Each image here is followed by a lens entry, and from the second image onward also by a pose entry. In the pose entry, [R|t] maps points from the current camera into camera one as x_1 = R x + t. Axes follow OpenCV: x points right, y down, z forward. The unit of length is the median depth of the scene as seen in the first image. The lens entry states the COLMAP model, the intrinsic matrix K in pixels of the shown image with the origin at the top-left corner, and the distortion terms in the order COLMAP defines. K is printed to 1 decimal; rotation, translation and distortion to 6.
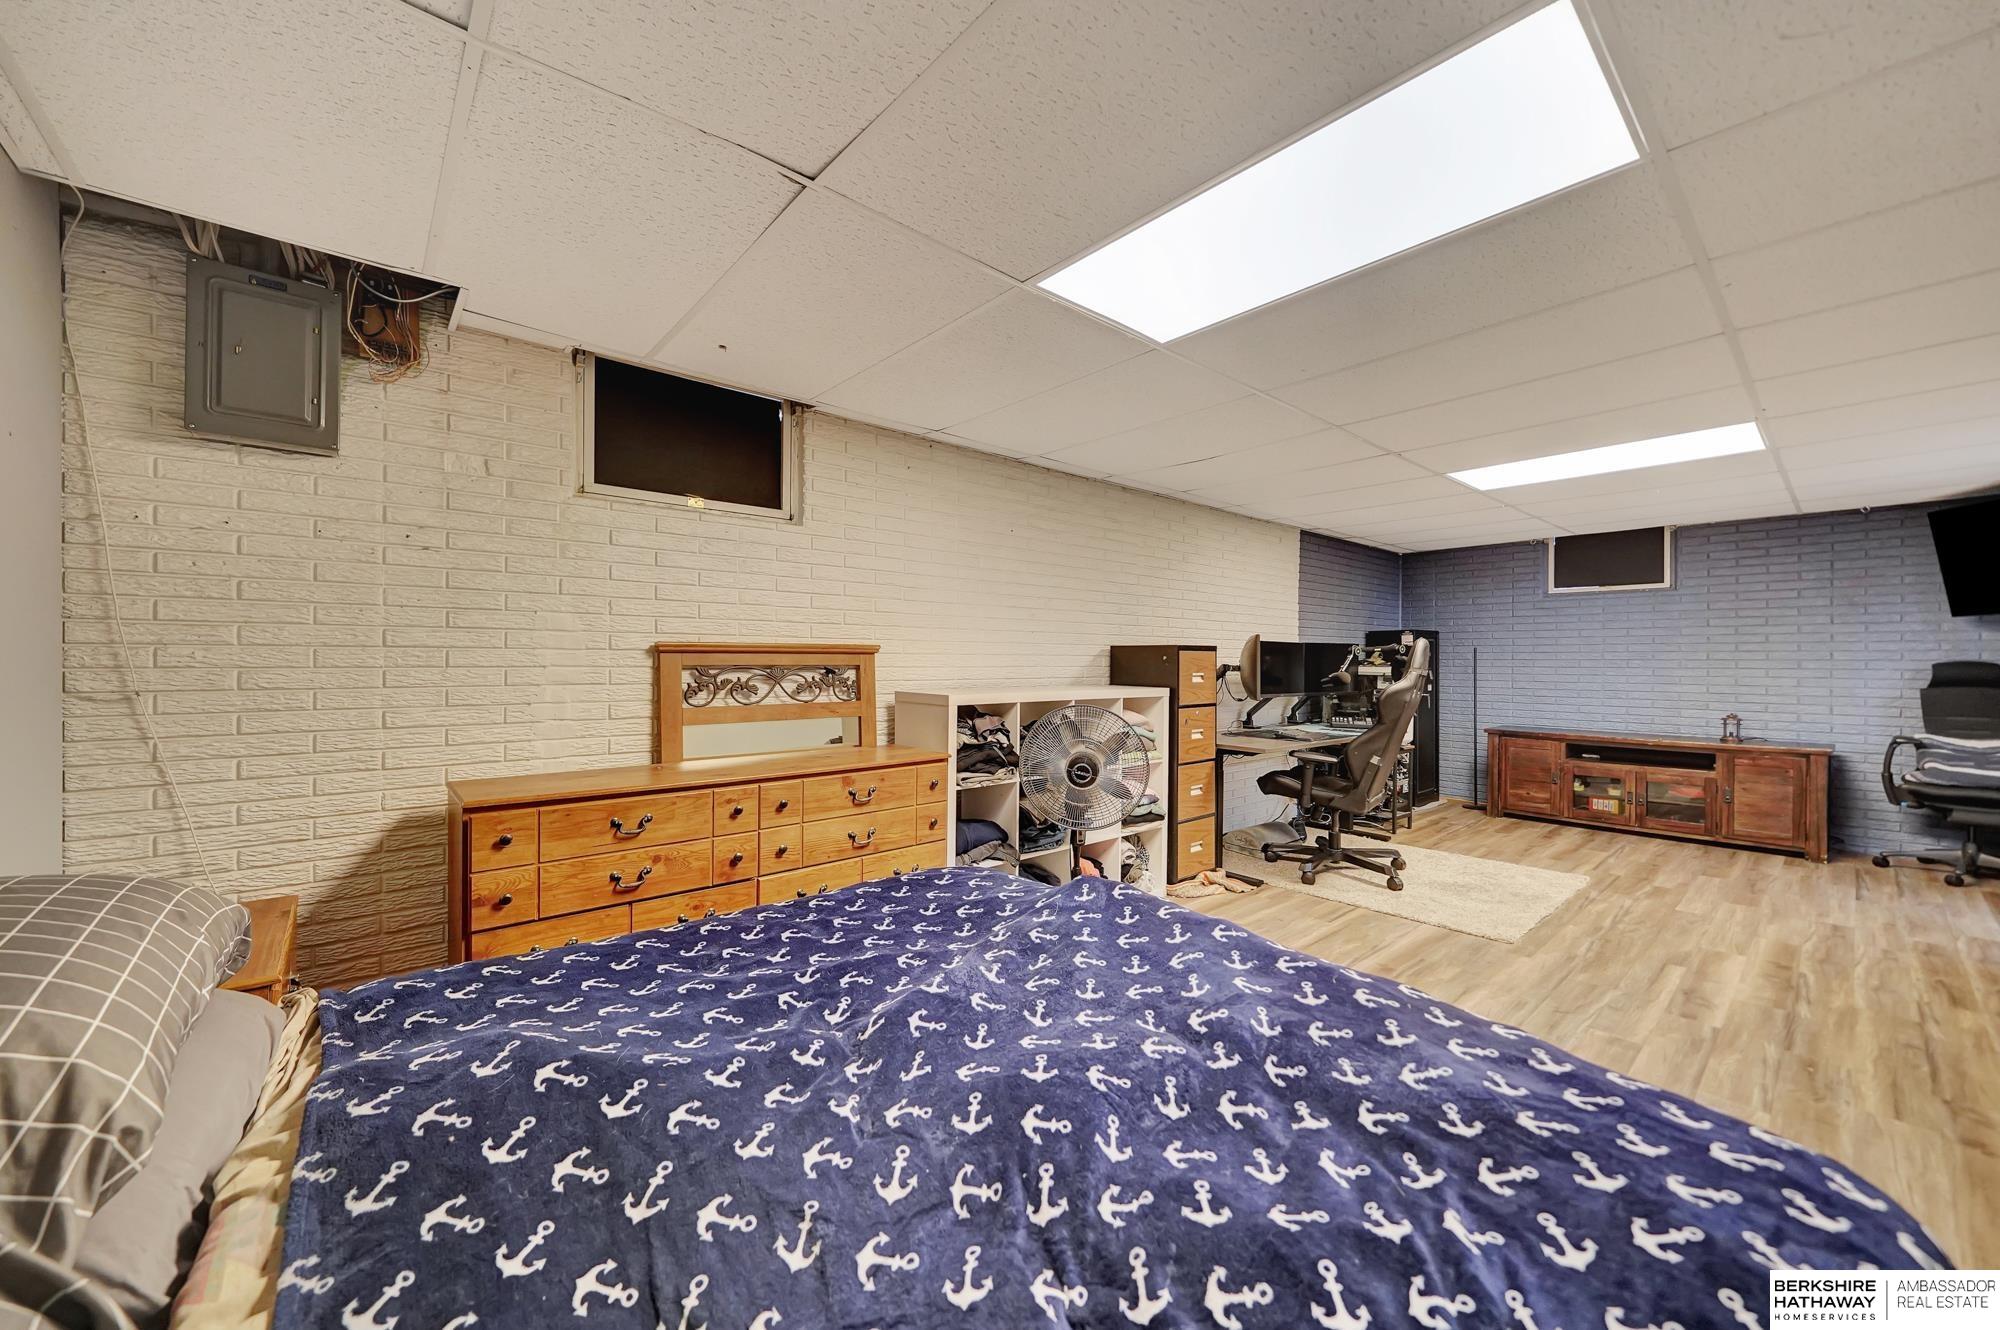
lens RADIAL K [[753.2, 0, 994.2], [0, 753.2, 664.1], [0, 0, 1]] dist [0.000627, 0.000029]
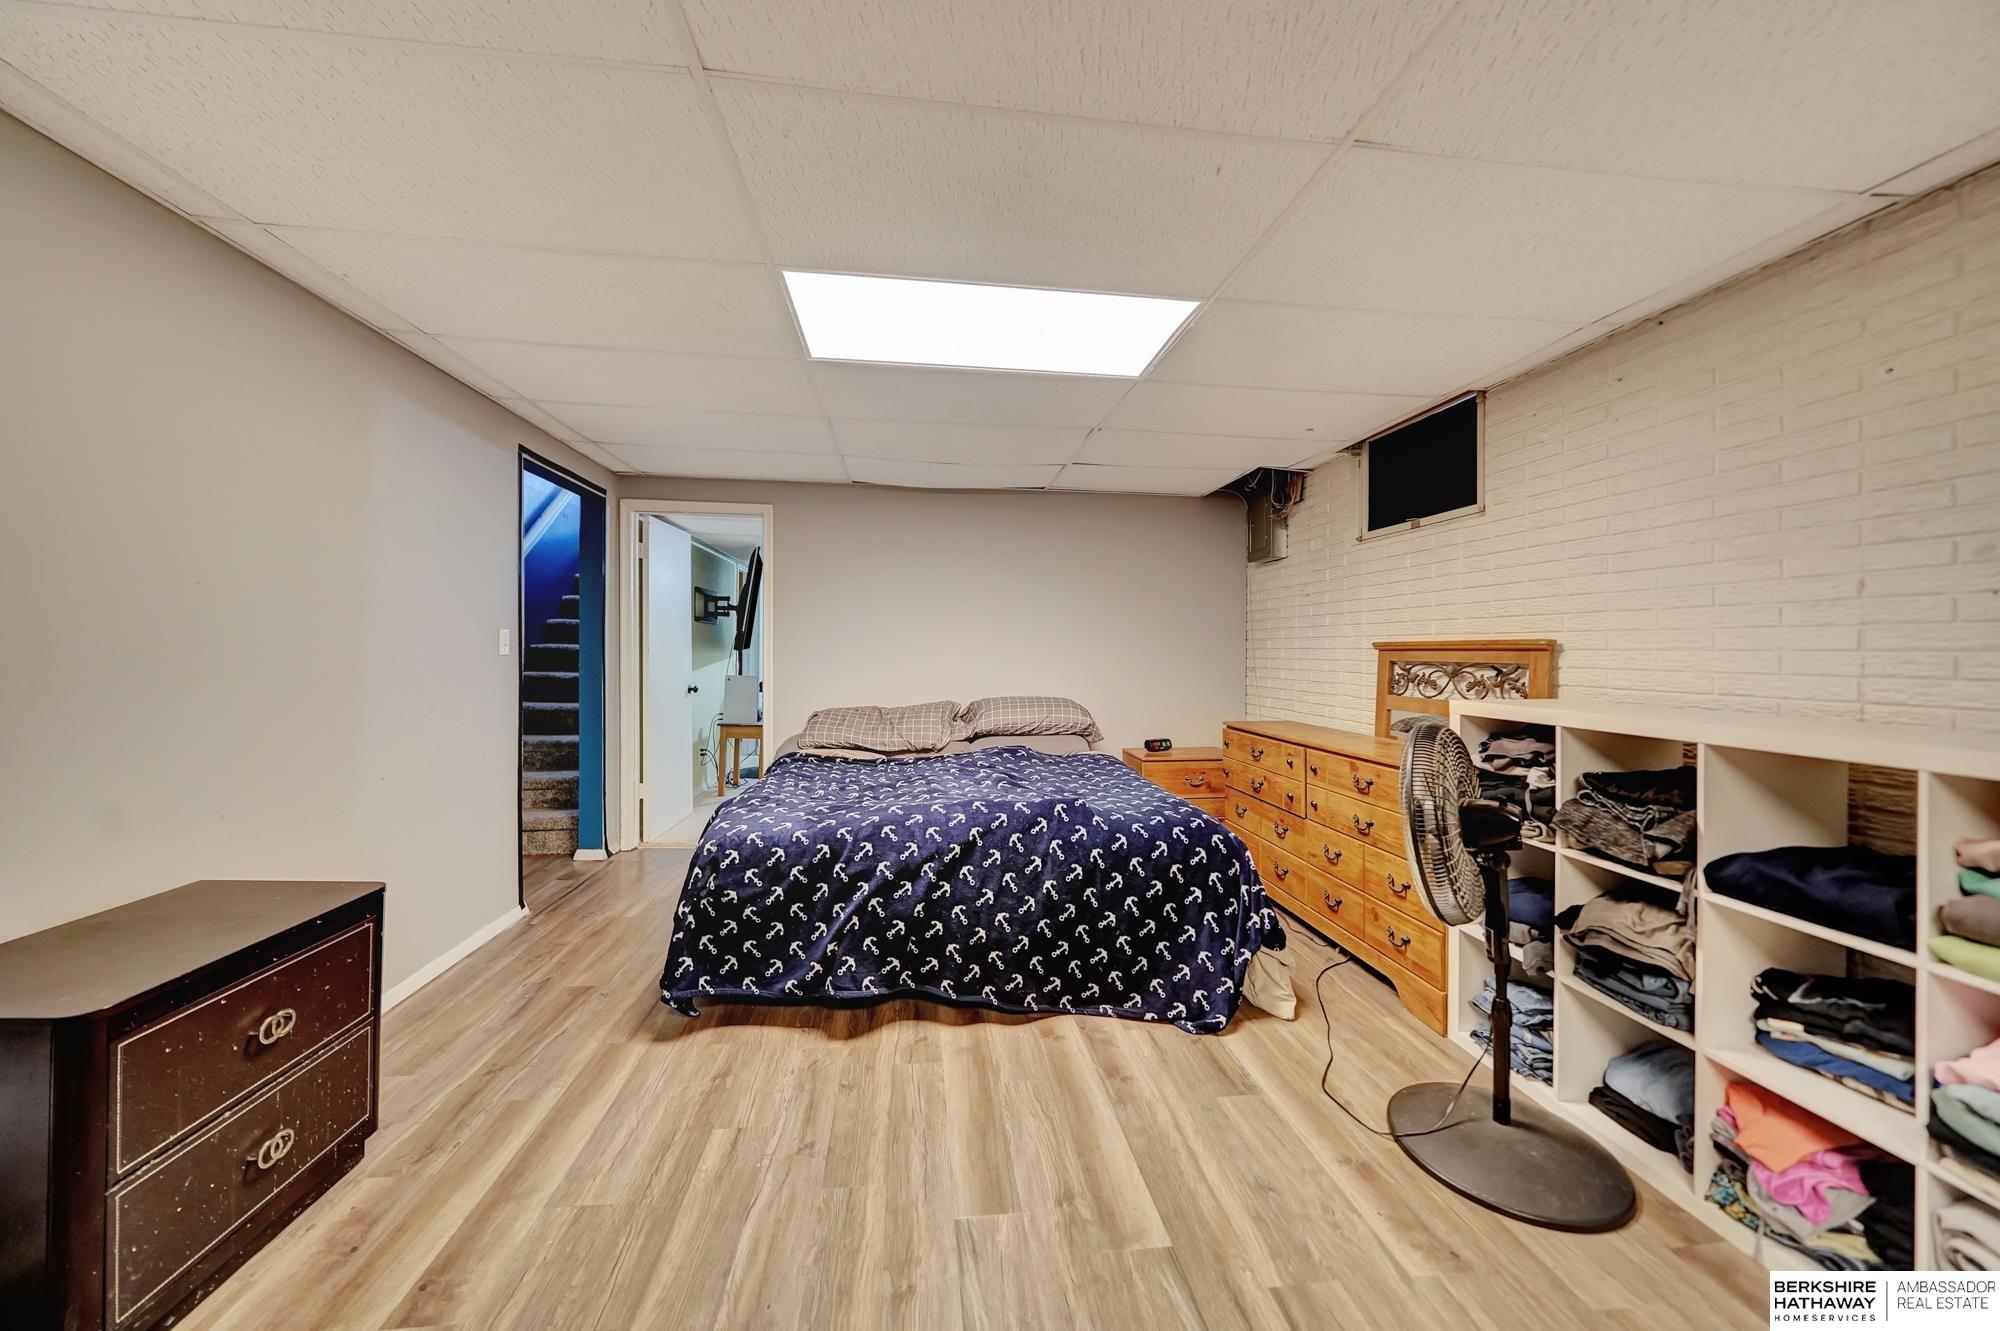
lens RADIAL K [[703.8, 0, 997.0], [0, 703.8, 649.3], [0, 0, 1]] dist [-0.000087, -0.000029]
pose [[-0.560829, -0.001286, -0.827930, 0.926807], [-0.005610, 0.999982, 0.002247, -0.015653], [0.827912, 0.005905, -0.560826, 1.118091]]
